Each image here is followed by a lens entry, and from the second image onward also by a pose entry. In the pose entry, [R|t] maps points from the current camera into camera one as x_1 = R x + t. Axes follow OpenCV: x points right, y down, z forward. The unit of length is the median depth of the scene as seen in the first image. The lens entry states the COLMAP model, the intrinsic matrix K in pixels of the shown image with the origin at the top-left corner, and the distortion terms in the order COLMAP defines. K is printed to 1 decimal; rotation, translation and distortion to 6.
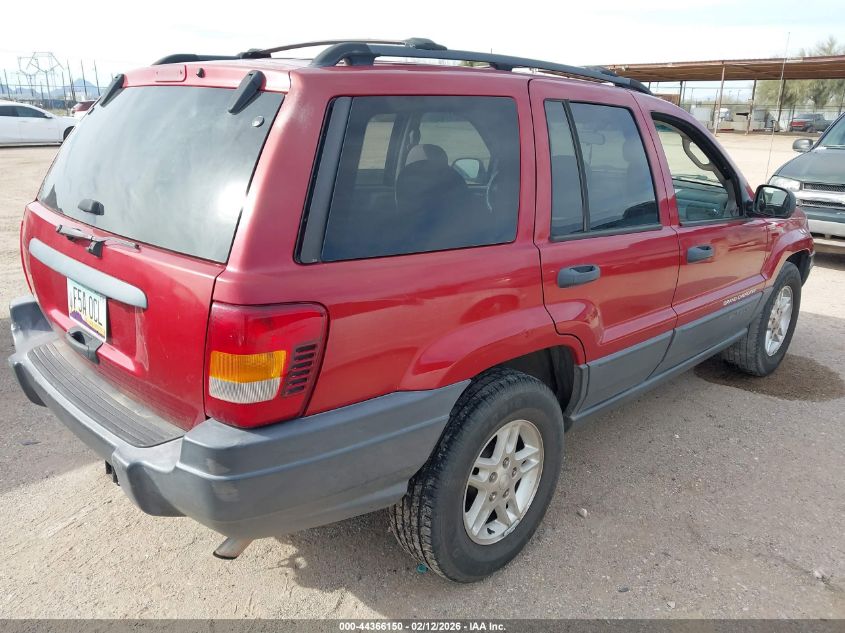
lens RADIAL K [[785.7, 0, 422.5], [0, 785.7, 316.5], [0, 0, 1]] dist [0.124751, -0.168971]
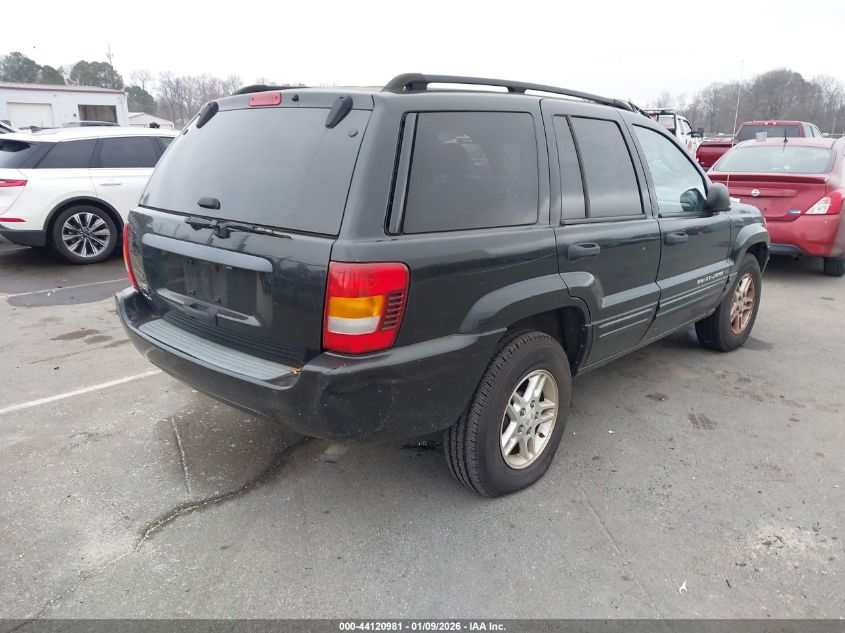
lens RADIAL K [[785.7, 0, 422.5], [0, 785.7, 316.5], [0, 0, 1]] dist [0.124751, -0.168971]
pose [[0.999251, -0.026894, 0.027835, -0.103902], [0.027800, 0.999080, -0.032659, 0.091749], [-0.026931, 0.033408, 0.999079, -0.269975]]
